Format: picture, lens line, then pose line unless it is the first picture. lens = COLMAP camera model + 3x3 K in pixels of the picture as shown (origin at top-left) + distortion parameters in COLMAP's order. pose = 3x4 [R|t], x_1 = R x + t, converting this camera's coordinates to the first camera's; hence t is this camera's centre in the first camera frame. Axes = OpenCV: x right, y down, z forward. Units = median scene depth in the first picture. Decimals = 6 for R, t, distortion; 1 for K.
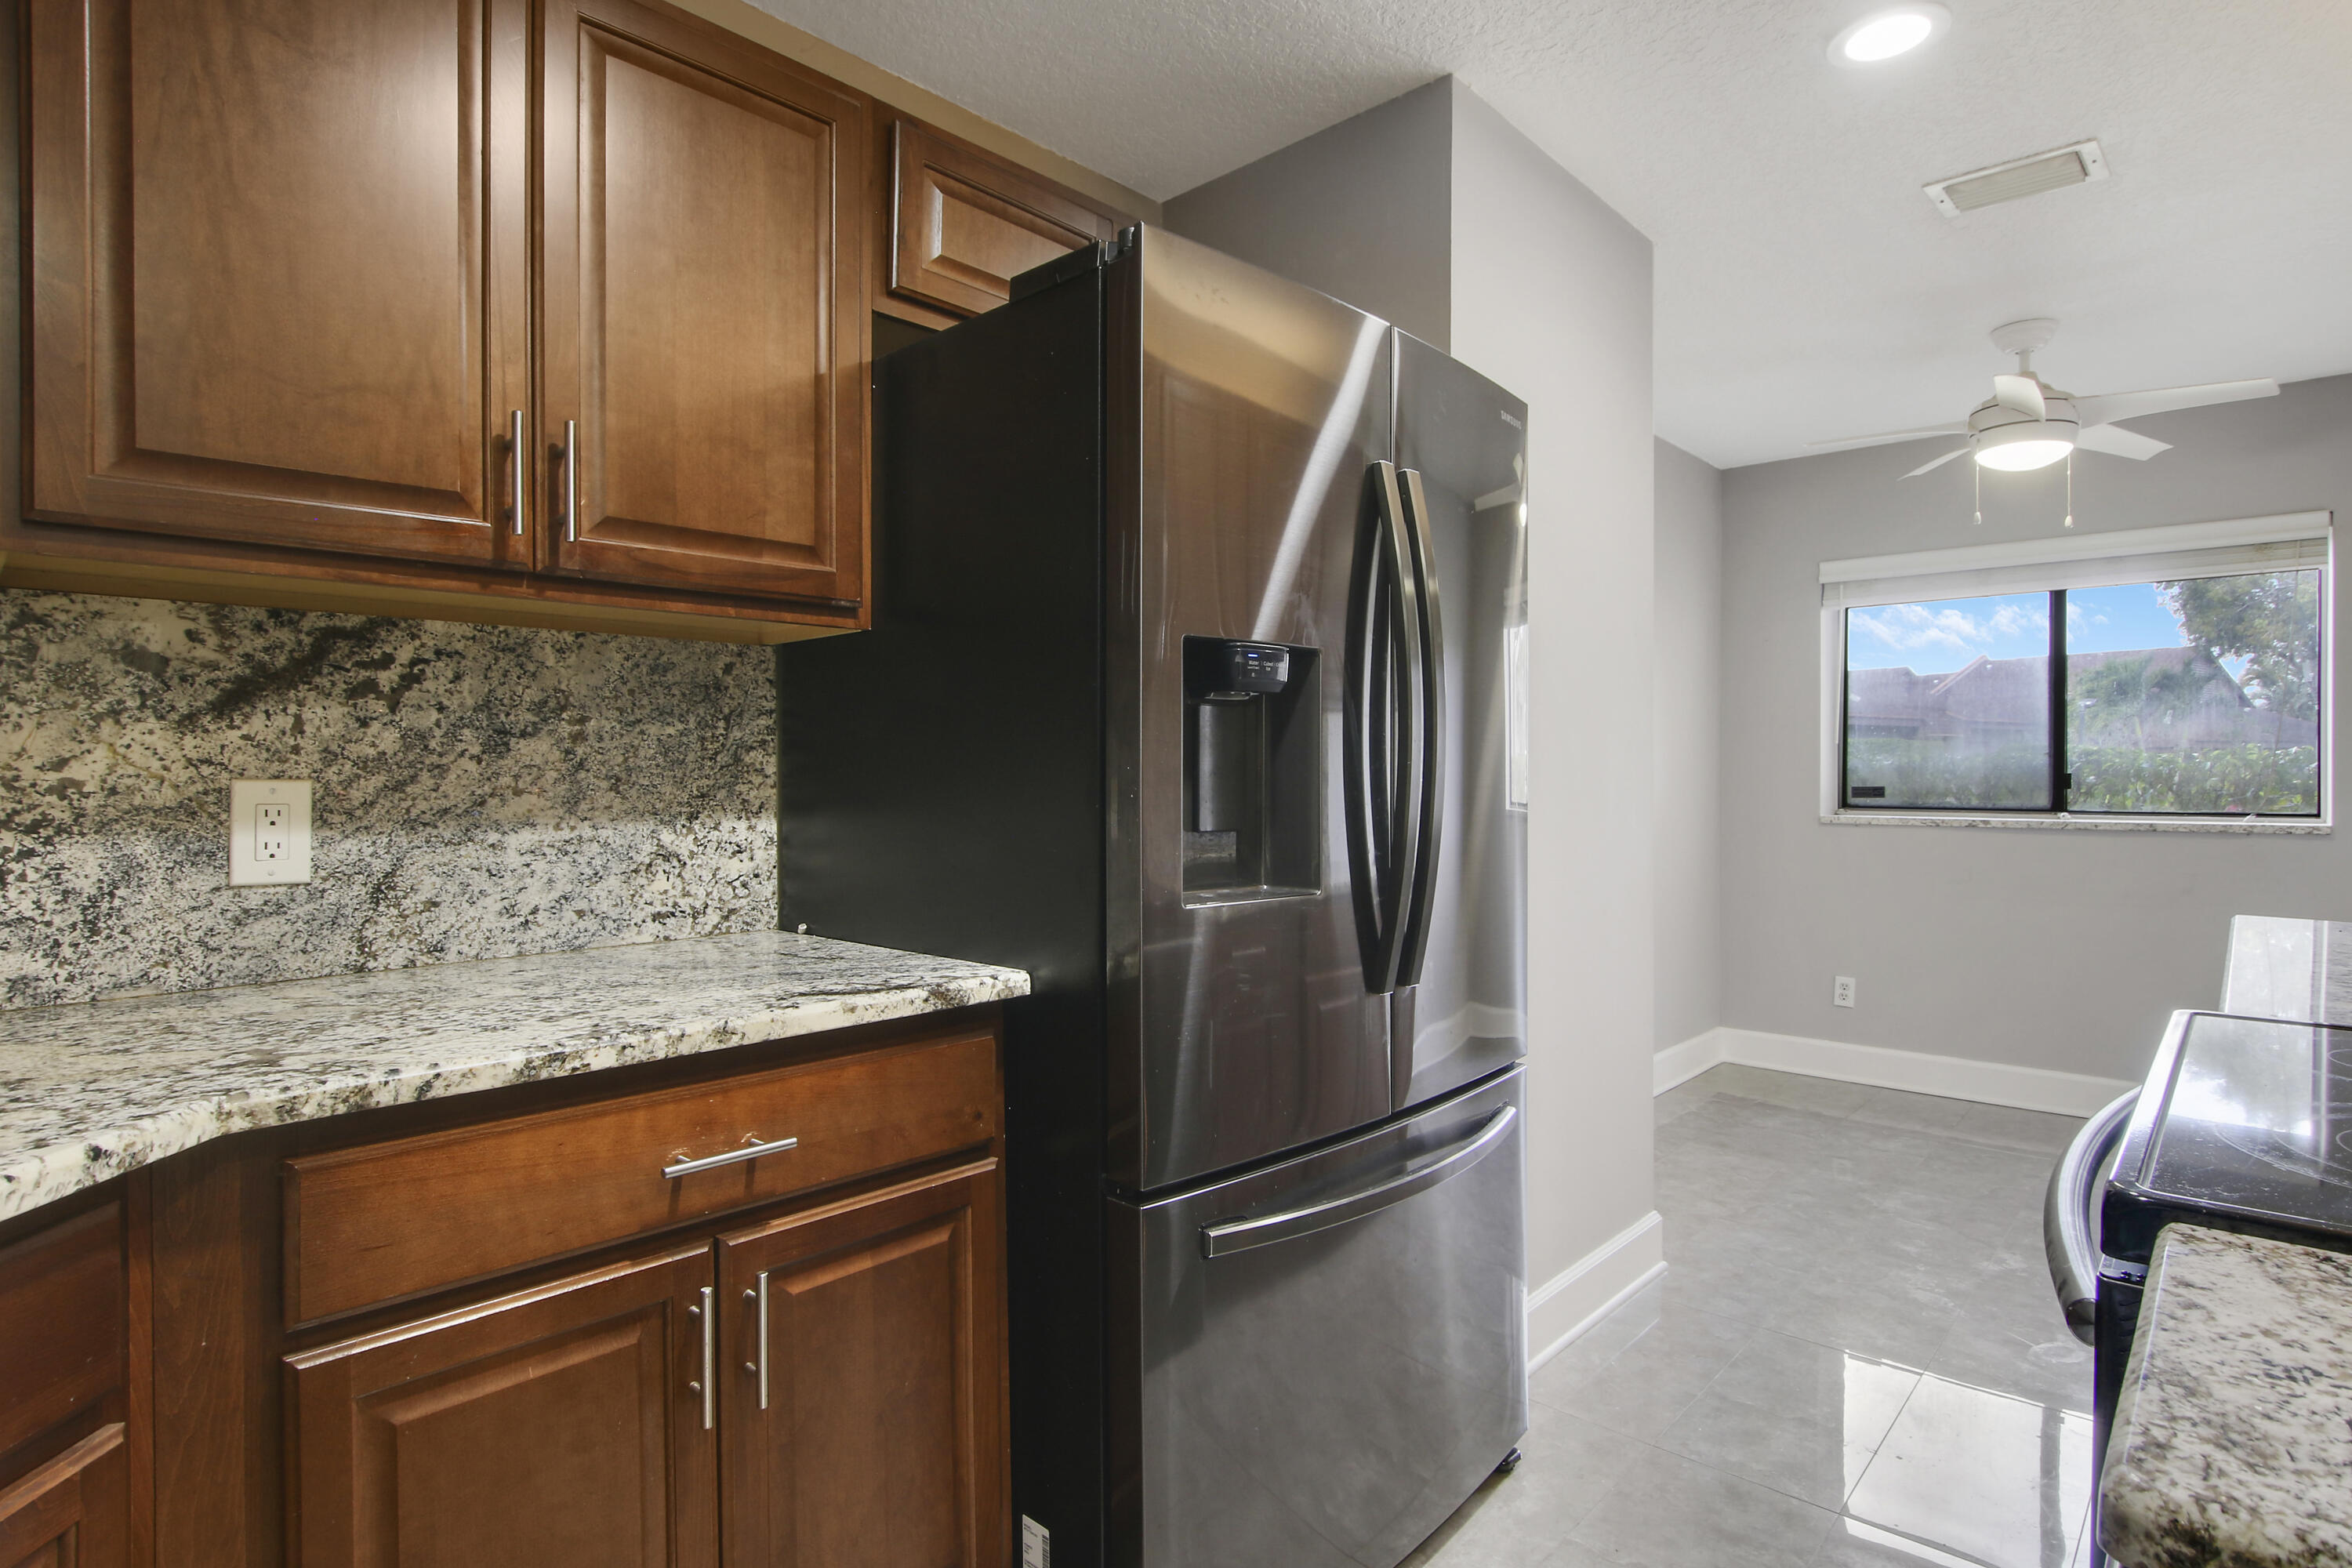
lens RADIAL K [[1223.9, 0, 1194.1], [0, 1223.9, 767.3], [0, 0, 1]] dist [-0.021247, 0.001563]
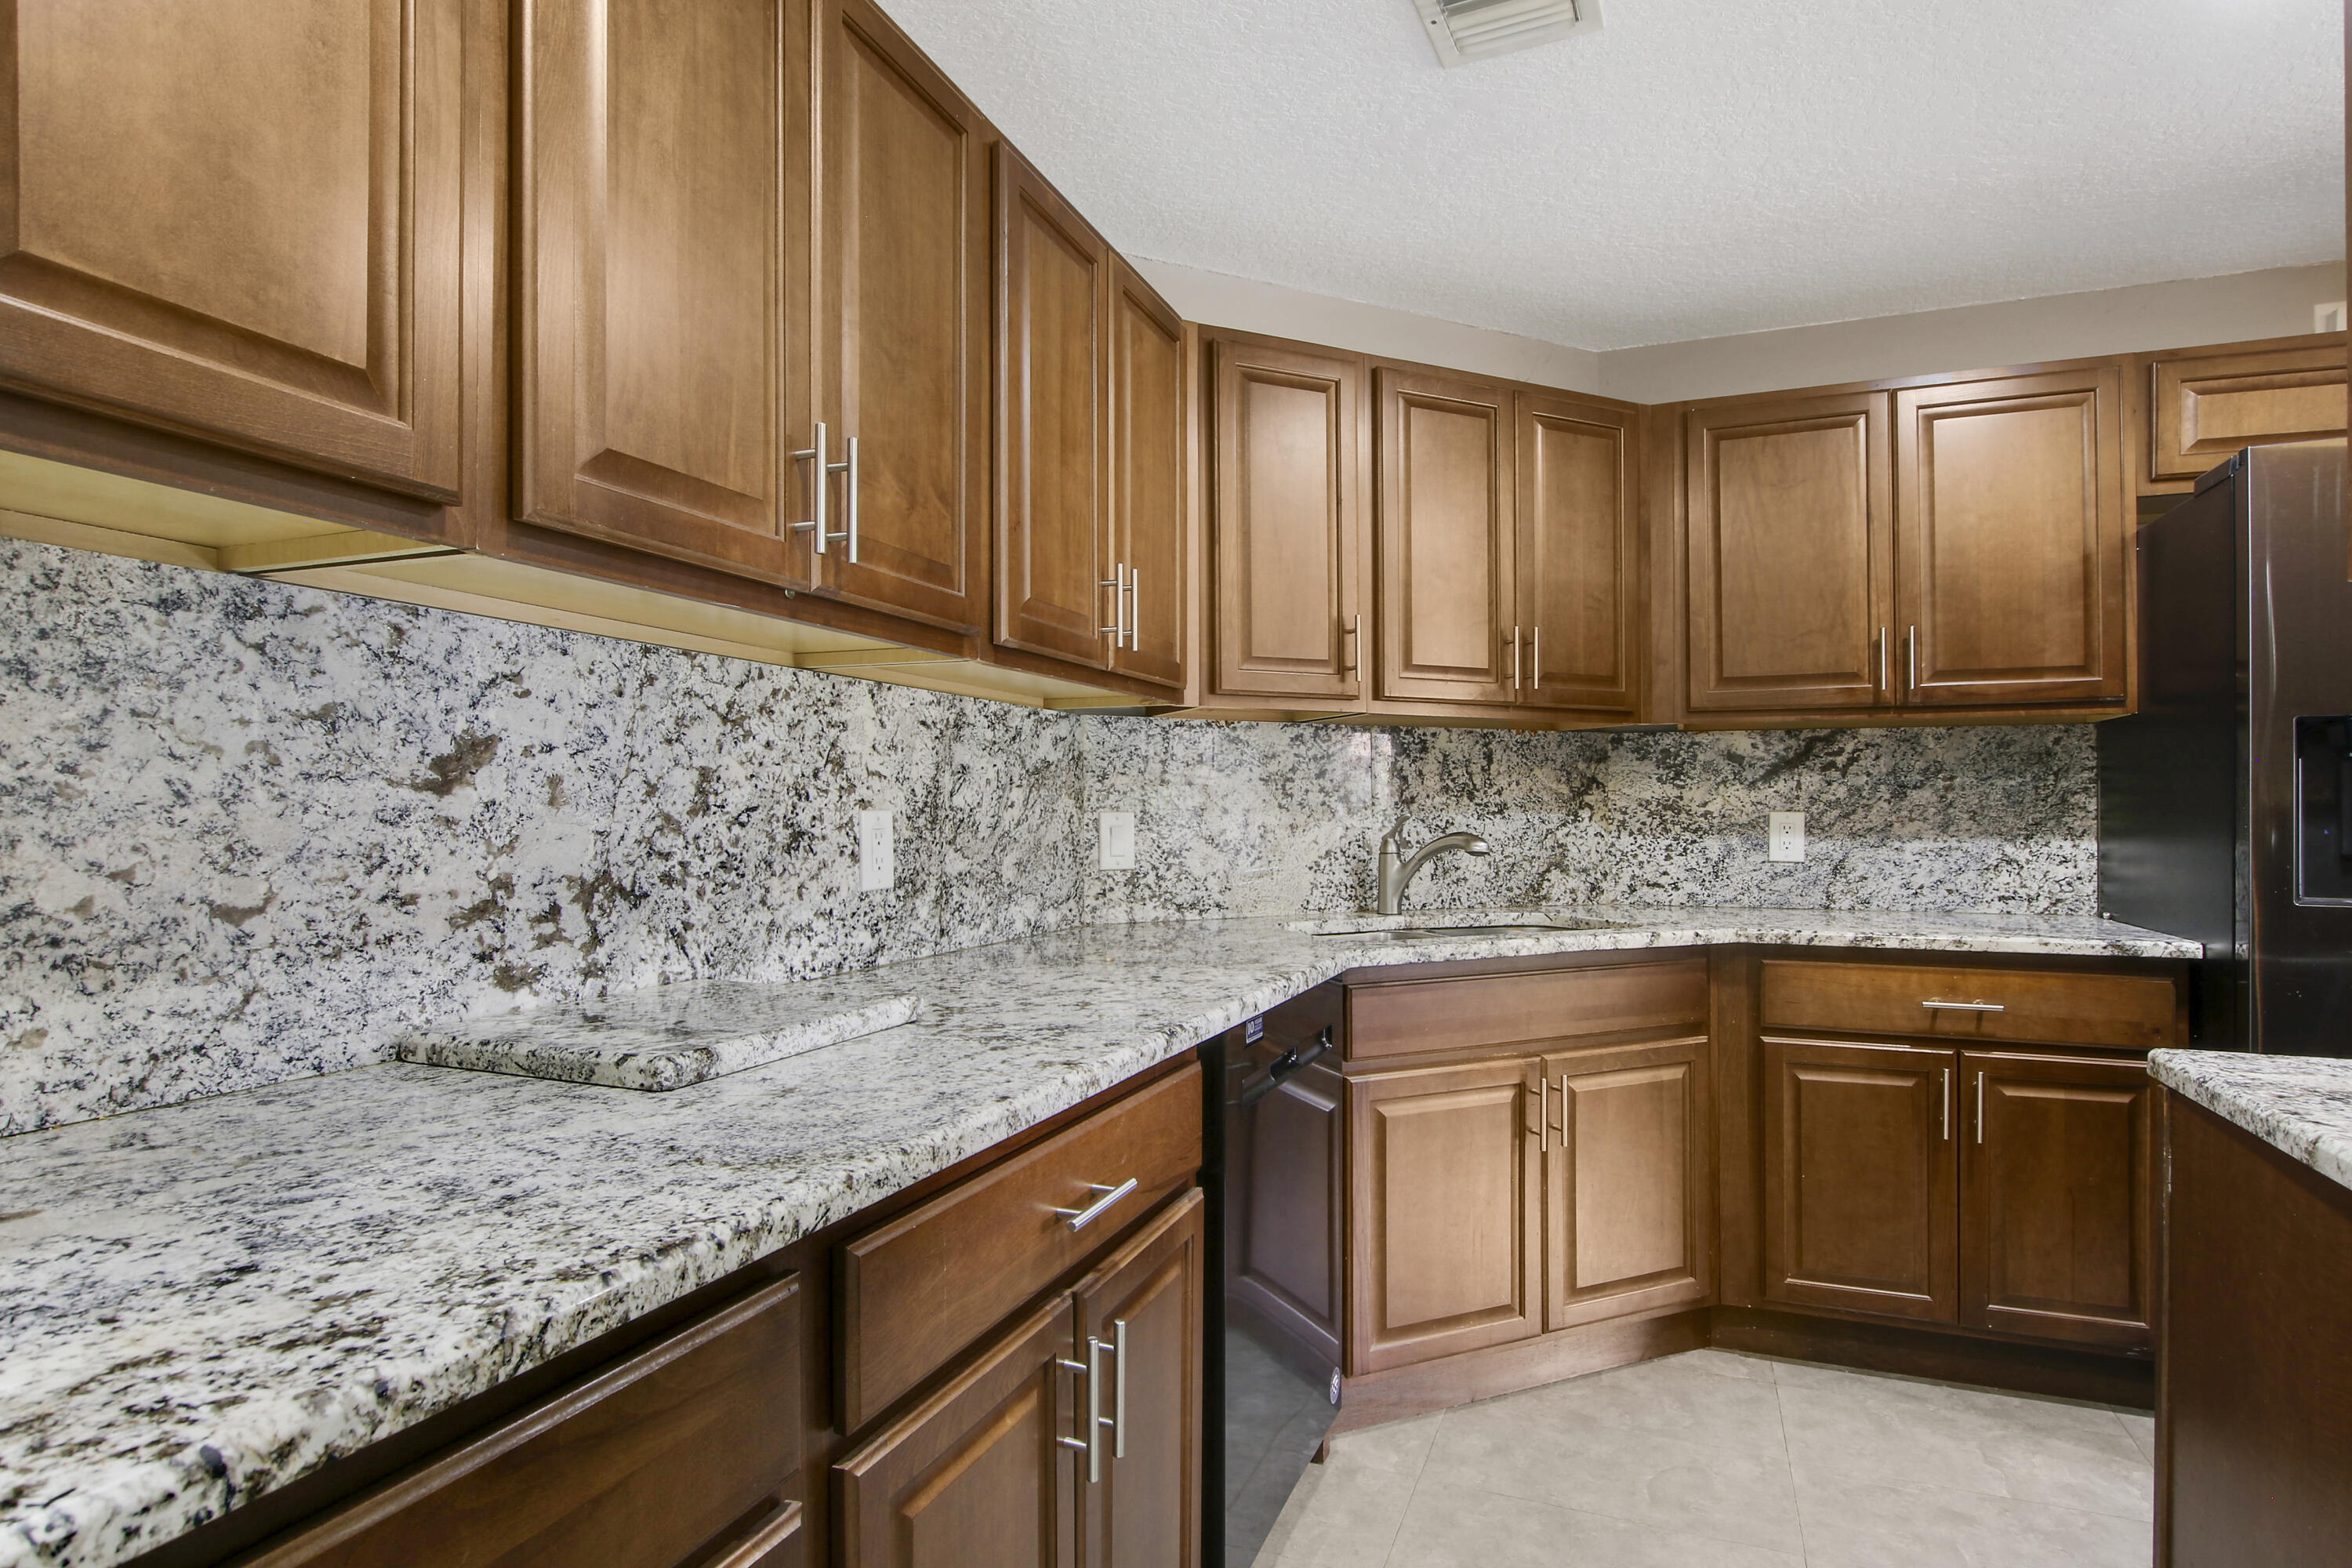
lens RADIAL K [[1194.2, 0, 1198.4], [0, 1194.2, 797.8], [0, 0, 1]] dist [-0.027453, 0.001580]
pose [[0.358797, -0.001336, -0.933415, 0.671640], [0.002078, 0.999998, -0.000633, -0.012600], [0.933413, -0.001712, 0.358799, -0.586019]]
